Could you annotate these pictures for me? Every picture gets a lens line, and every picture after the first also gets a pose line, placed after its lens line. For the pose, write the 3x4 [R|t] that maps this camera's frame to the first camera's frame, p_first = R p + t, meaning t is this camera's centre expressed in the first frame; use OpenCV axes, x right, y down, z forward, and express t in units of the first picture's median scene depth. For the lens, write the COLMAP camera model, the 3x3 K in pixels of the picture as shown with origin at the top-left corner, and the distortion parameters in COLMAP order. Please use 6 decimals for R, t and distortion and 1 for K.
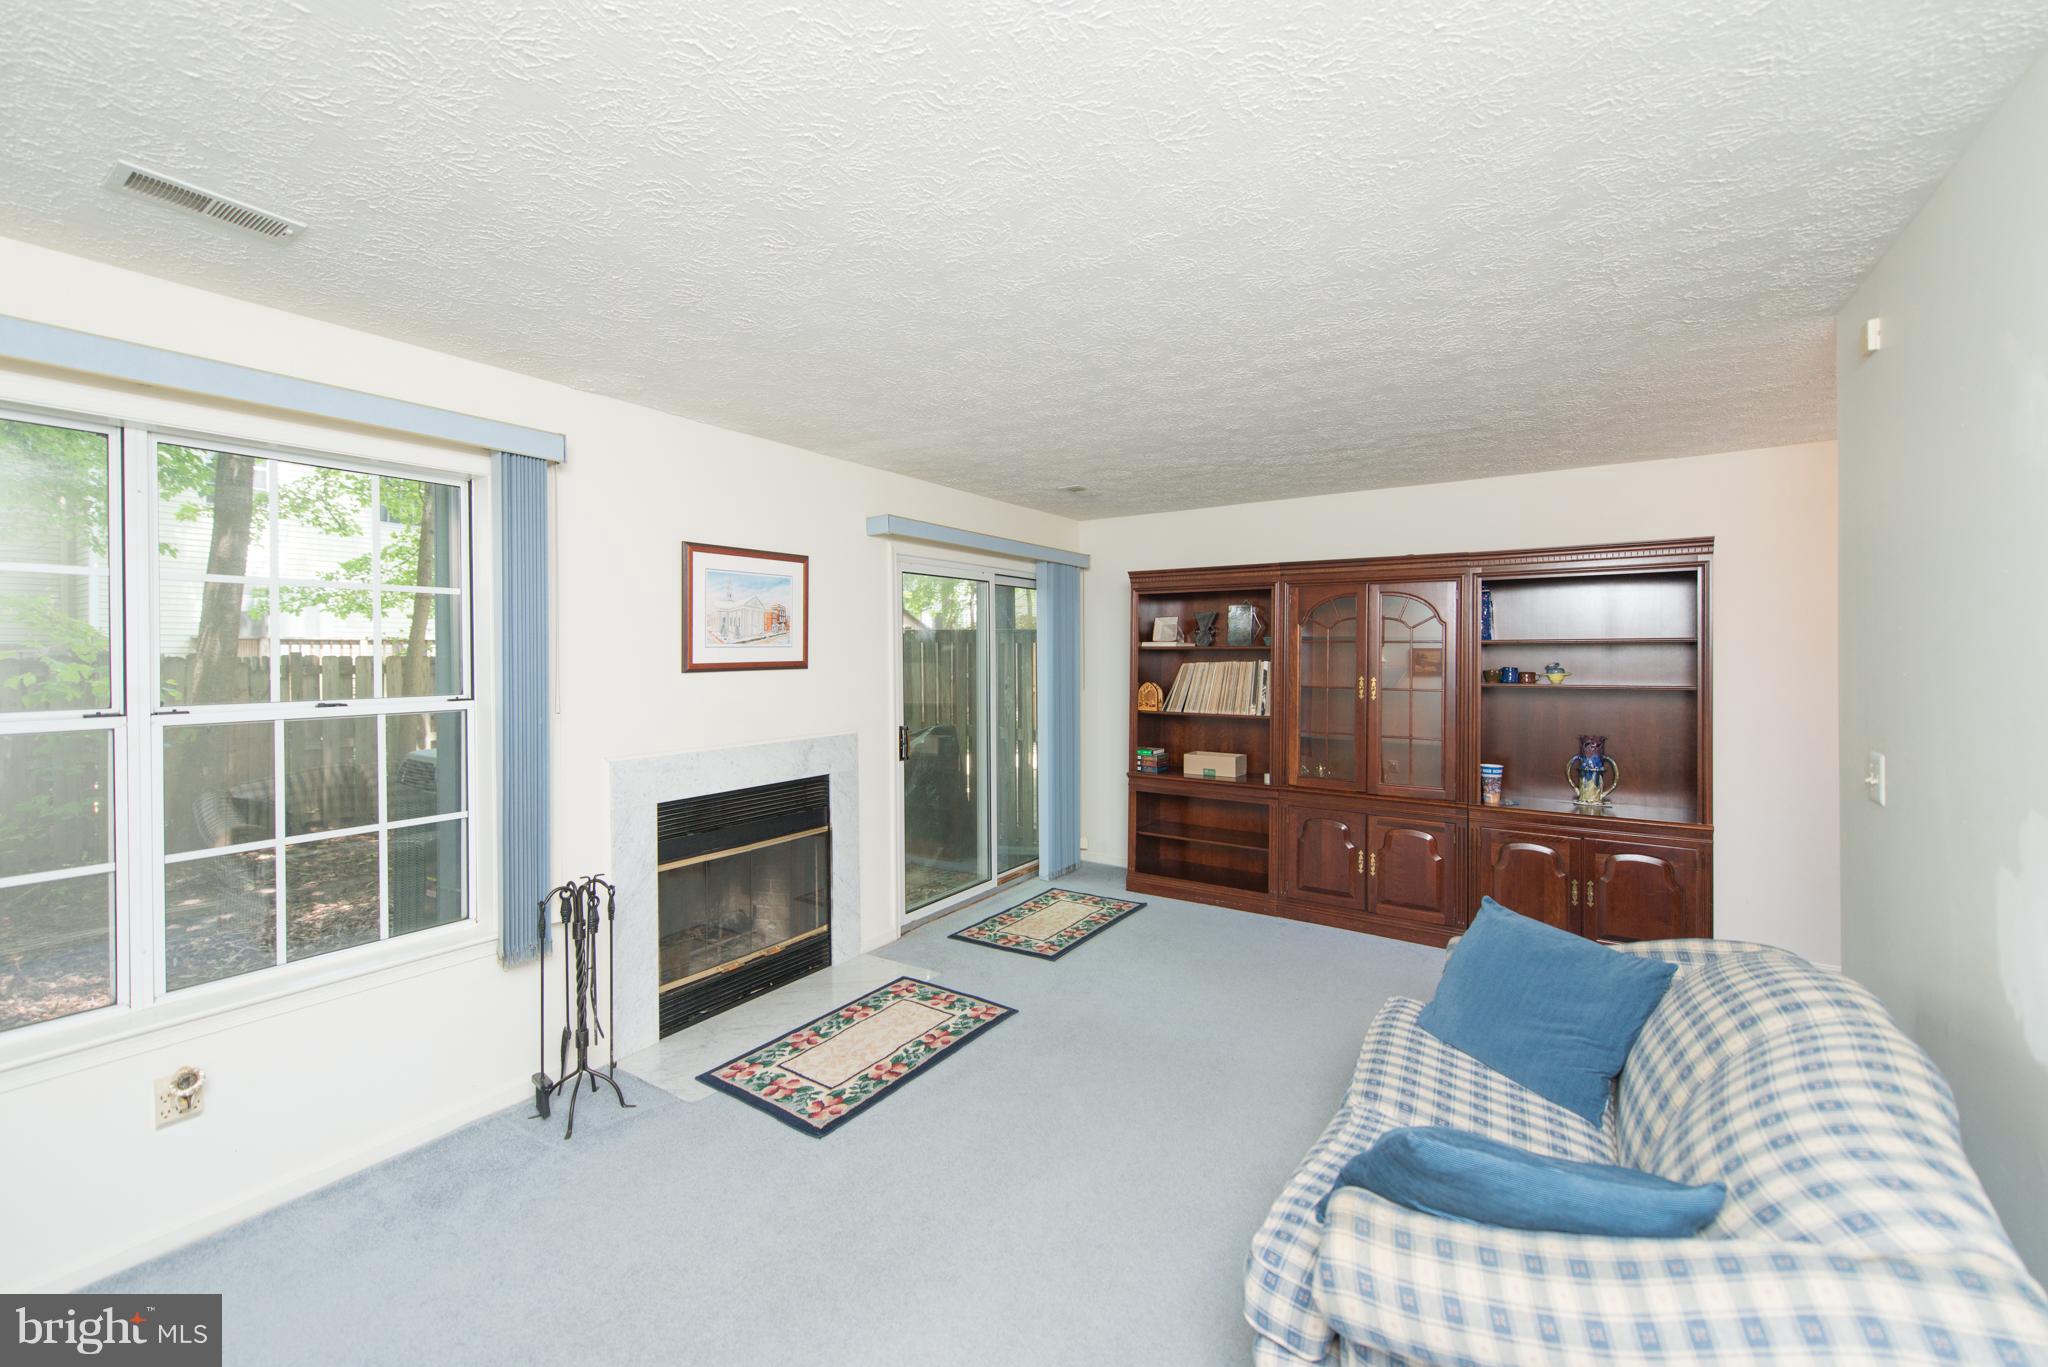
lens RADIAL K [[792.8, 0, 1028.3], [0, 792.8, 671.3], [0, 0, 1]] dist [0.011960, -0.002961]
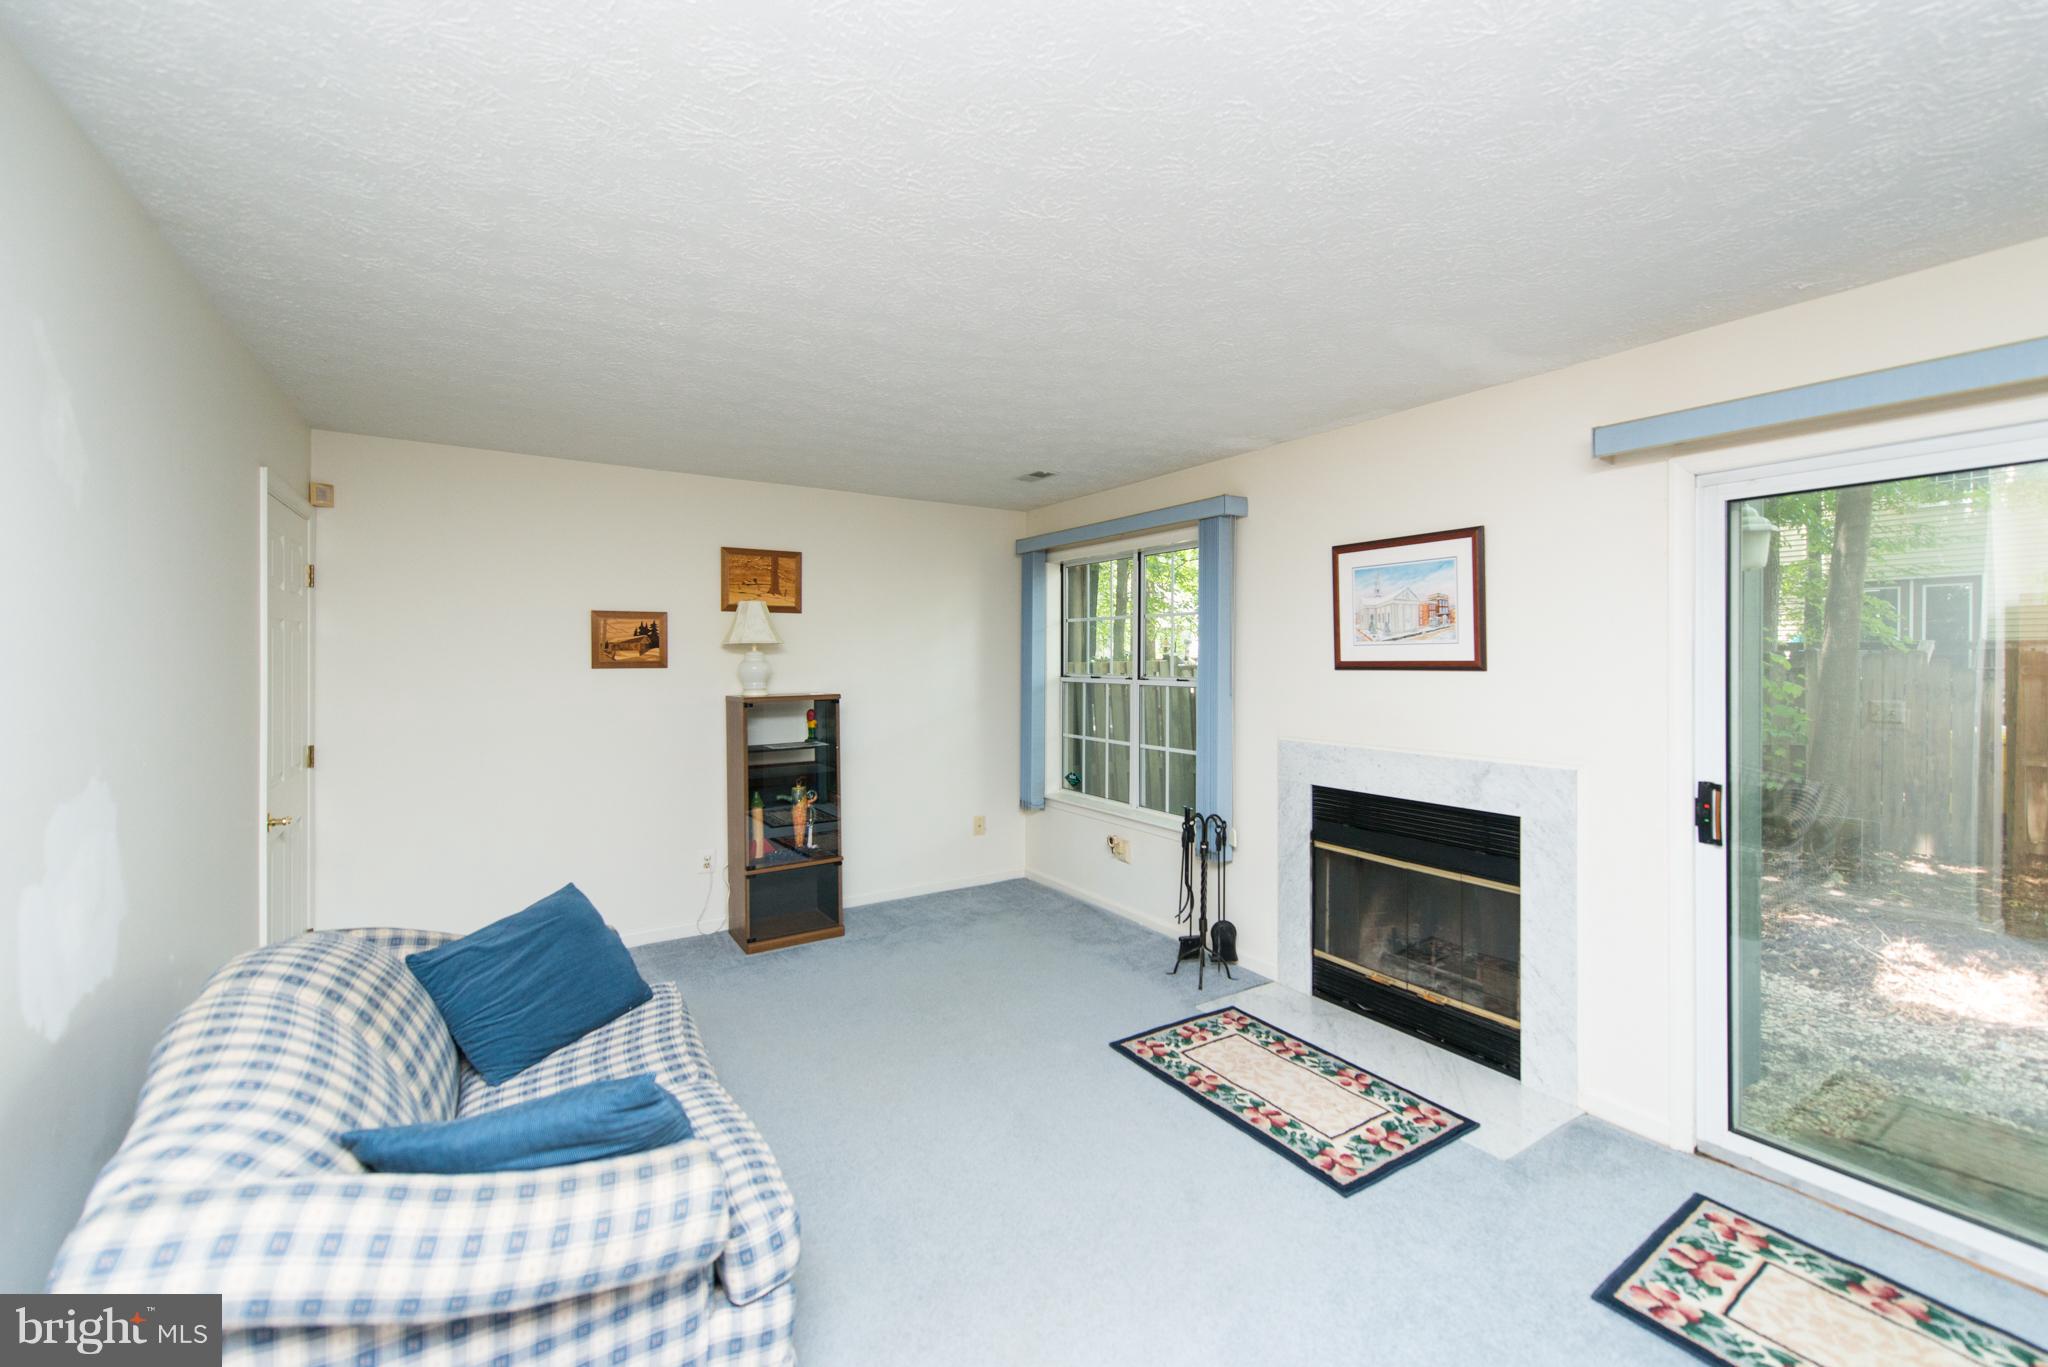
lens RADIAL K [[792.8, 0, 1015.2], [0, 792.8, 650.3], [0, 0, 1]] dist [0.011960, -0.002961]
pose [[-0.376827, 0.012705, -0.926197, 0.694922], [-0.003638, 0.999878, 0.015195, -0.037876], [0.926277, 0.009095, -0.376734, 0.979424]]
